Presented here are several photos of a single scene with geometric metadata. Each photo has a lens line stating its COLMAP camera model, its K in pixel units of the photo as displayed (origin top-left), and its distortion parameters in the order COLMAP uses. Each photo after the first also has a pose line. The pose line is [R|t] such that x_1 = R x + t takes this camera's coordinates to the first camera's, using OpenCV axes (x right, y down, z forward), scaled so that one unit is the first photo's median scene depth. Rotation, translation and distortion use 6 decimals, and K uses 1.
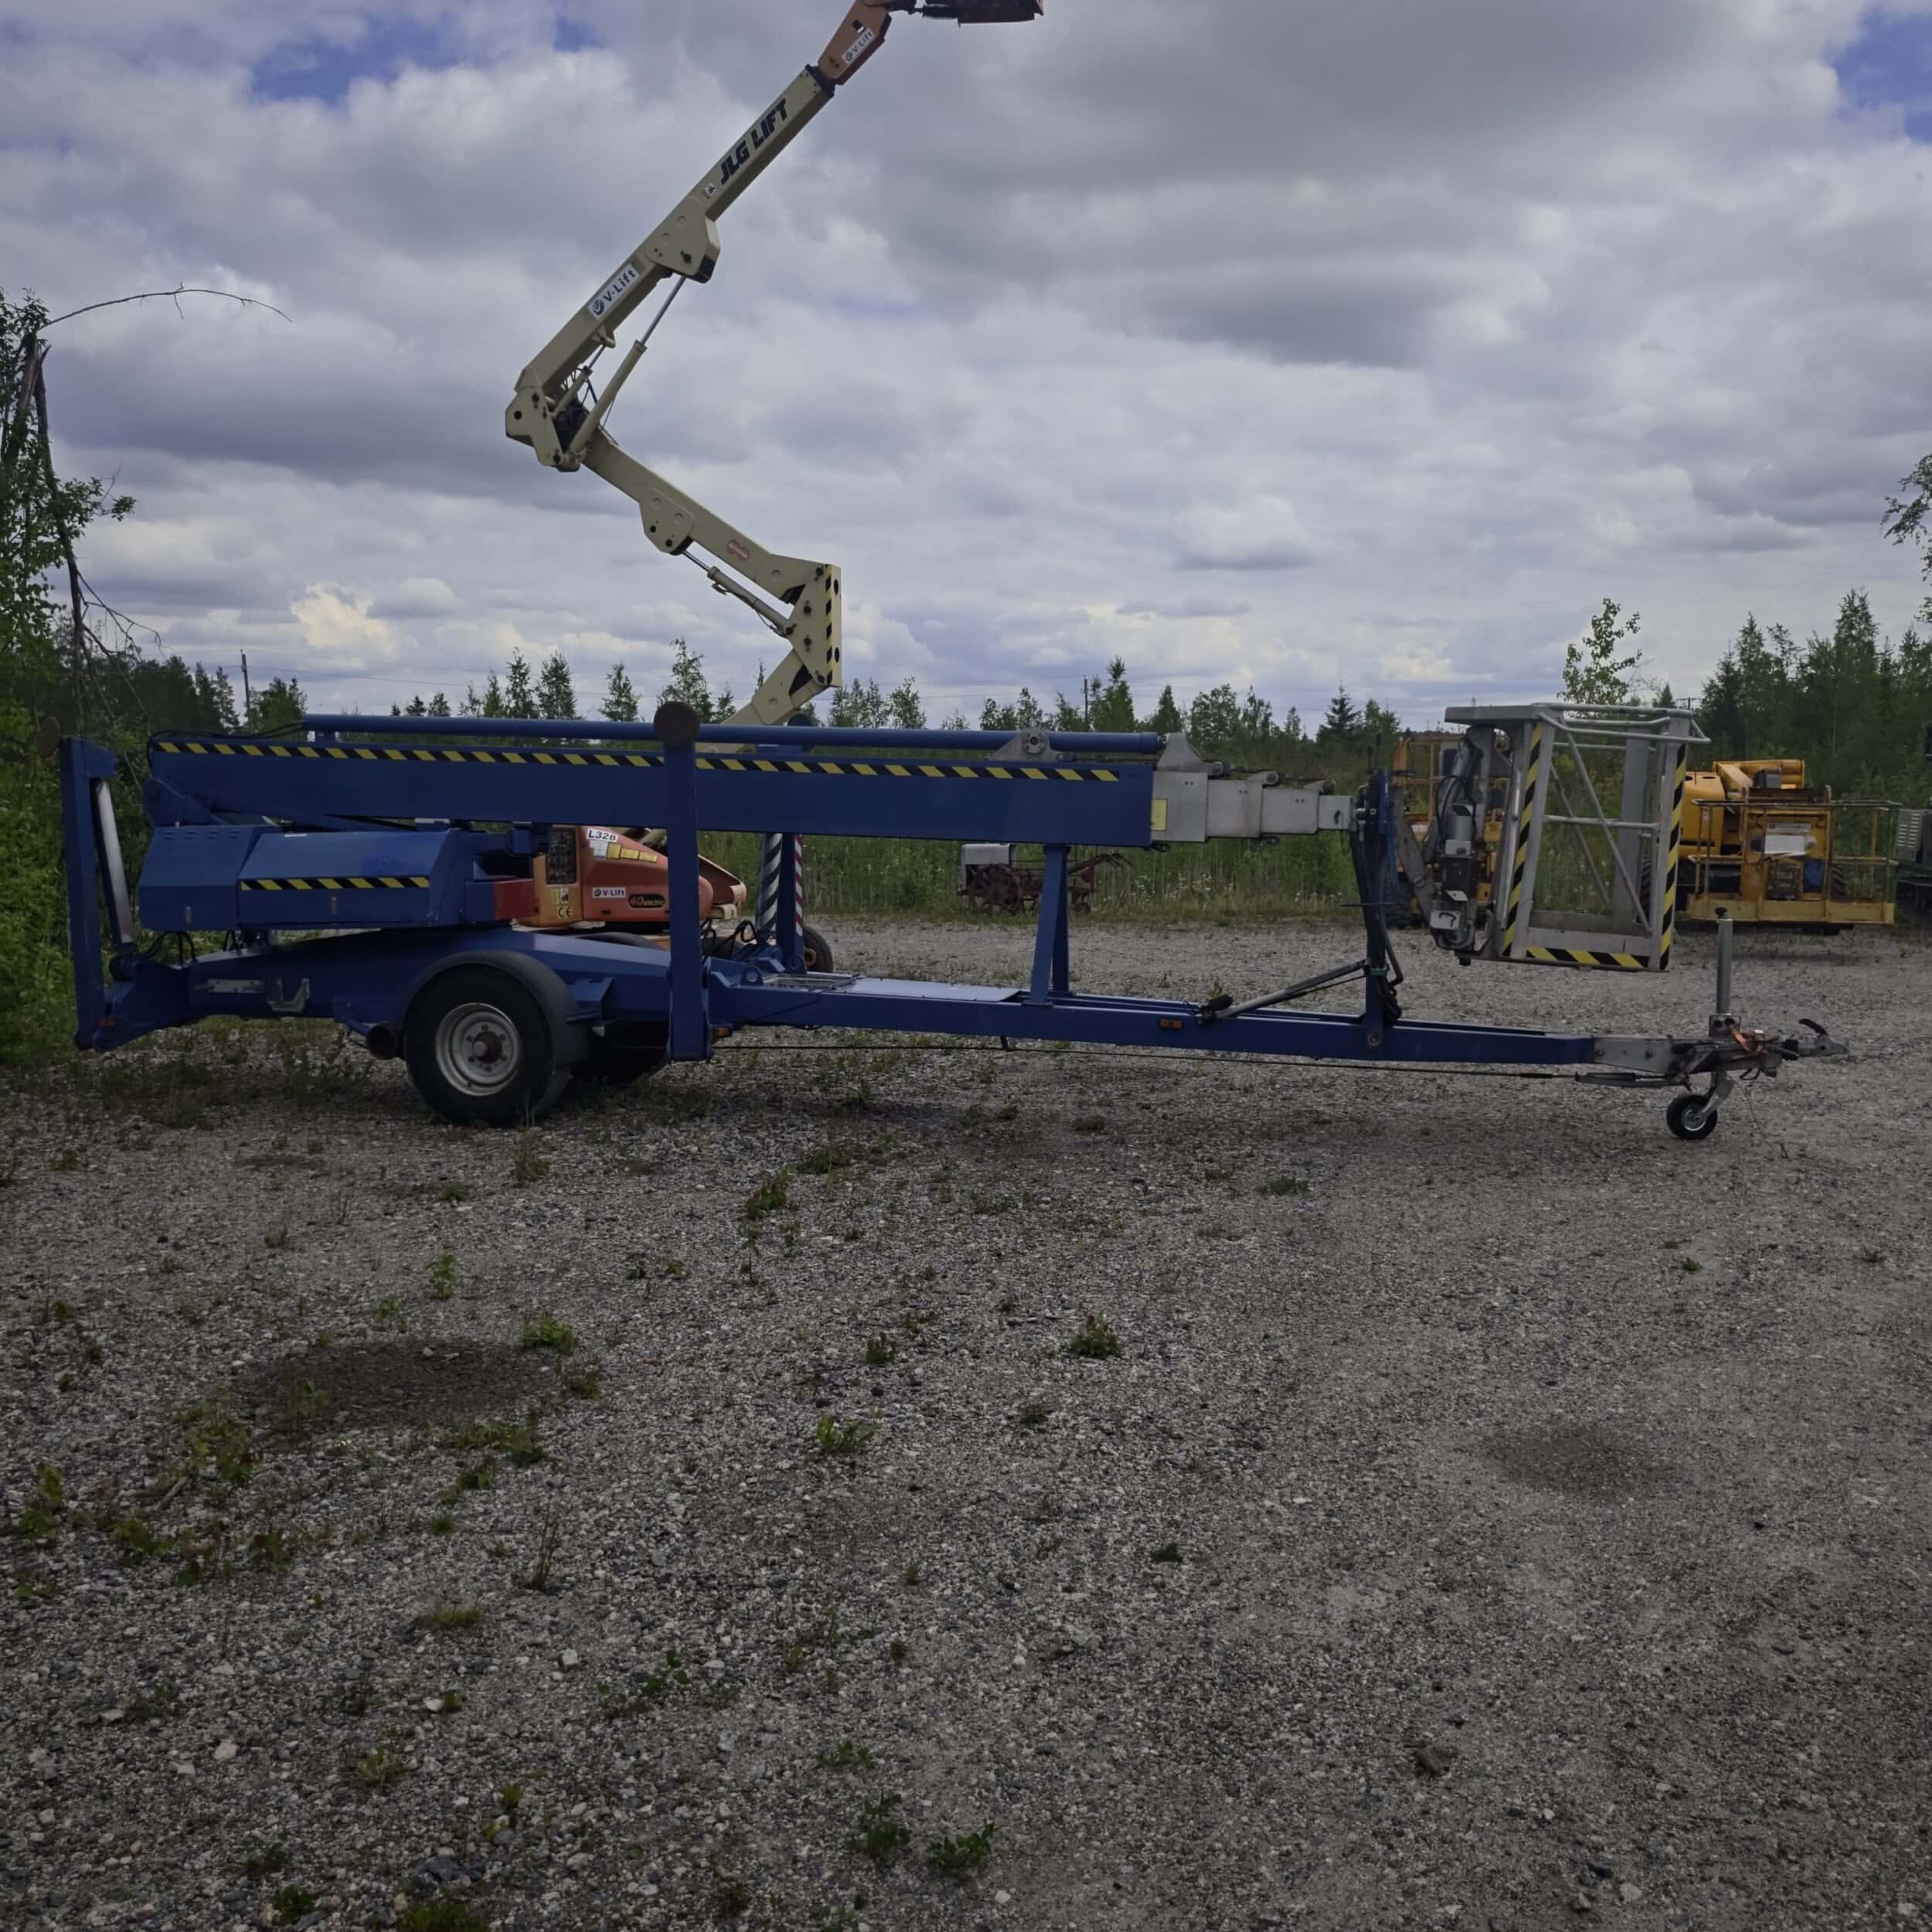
lens RADIAL K [[1801.6, 0, 980.6], [0, 1801.6, 950.8], [0, 0, 1]] dist [0.006286, 0.000000]
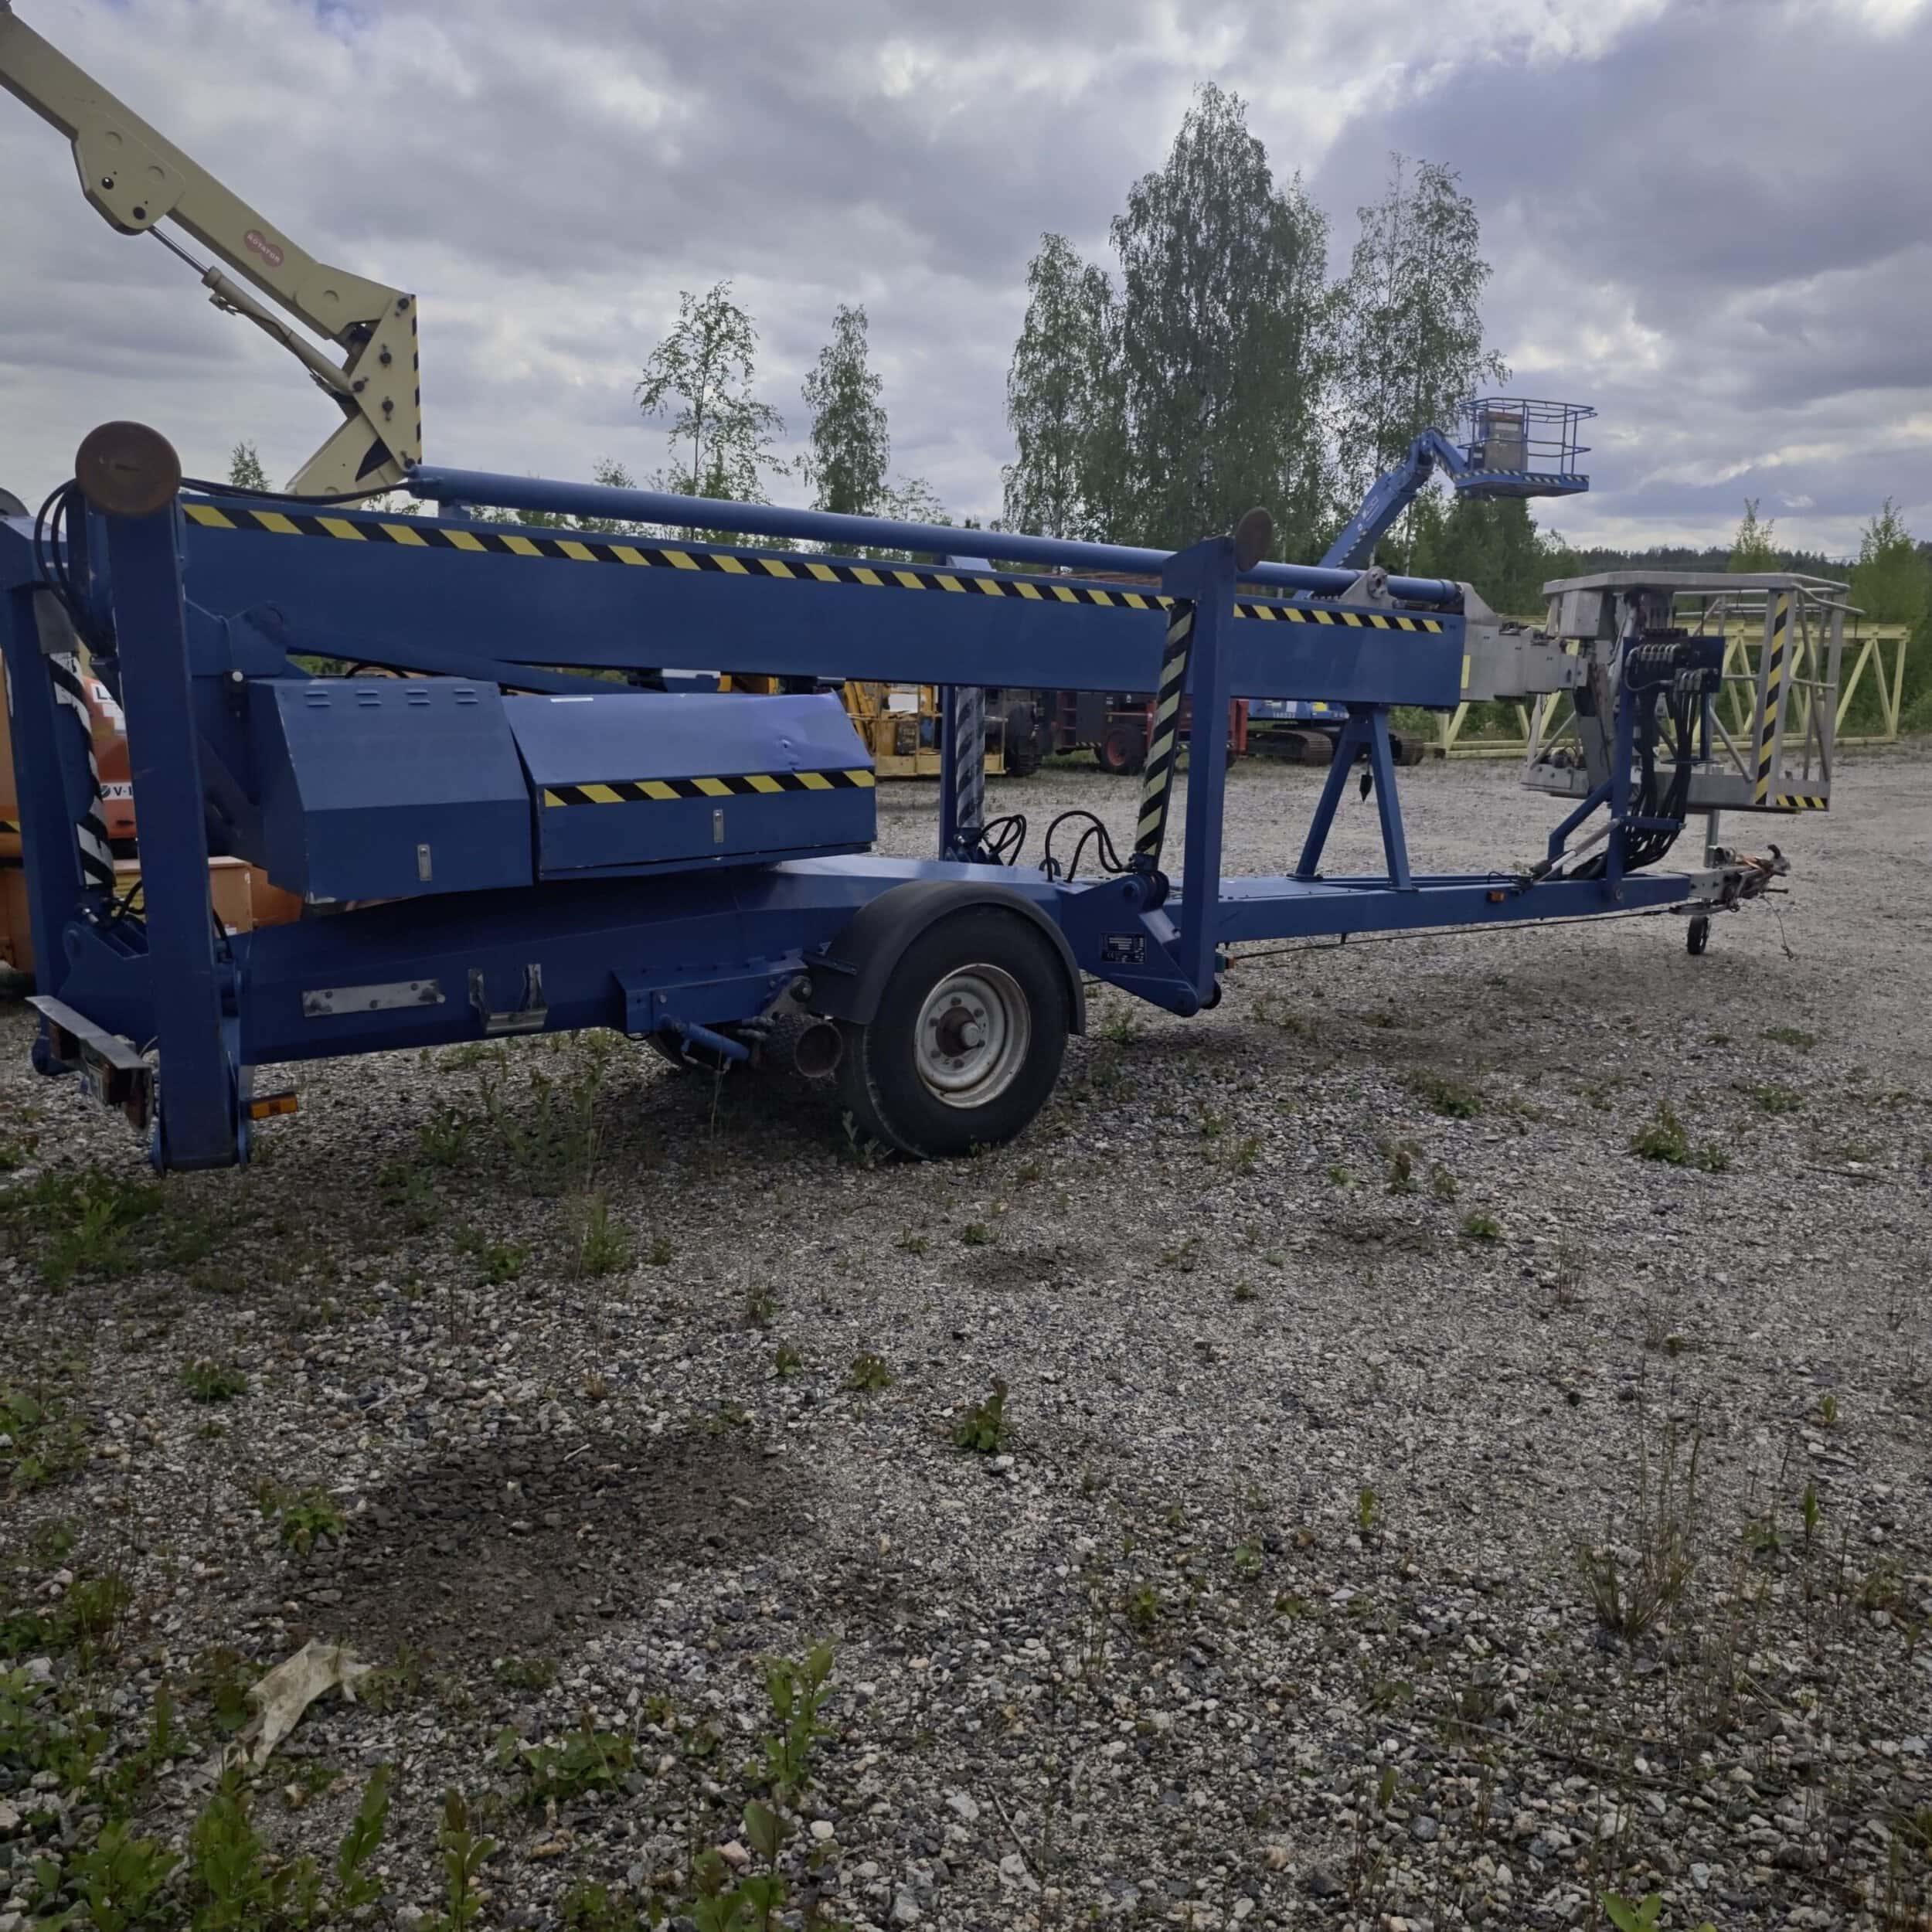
lens RADIAL K [[1801.6, 0, 967.9], [0, 1801.6, 972.6], [0, 0, 1]] dist [0.006286, 0.000000]
pose [[0.628099, -0.120674, 0.768720, -0.504351], [0.050723, 0.992150, 0.114304, -0.026878], [-0.776479, -0.032802, 0.629289, 0.392411]]
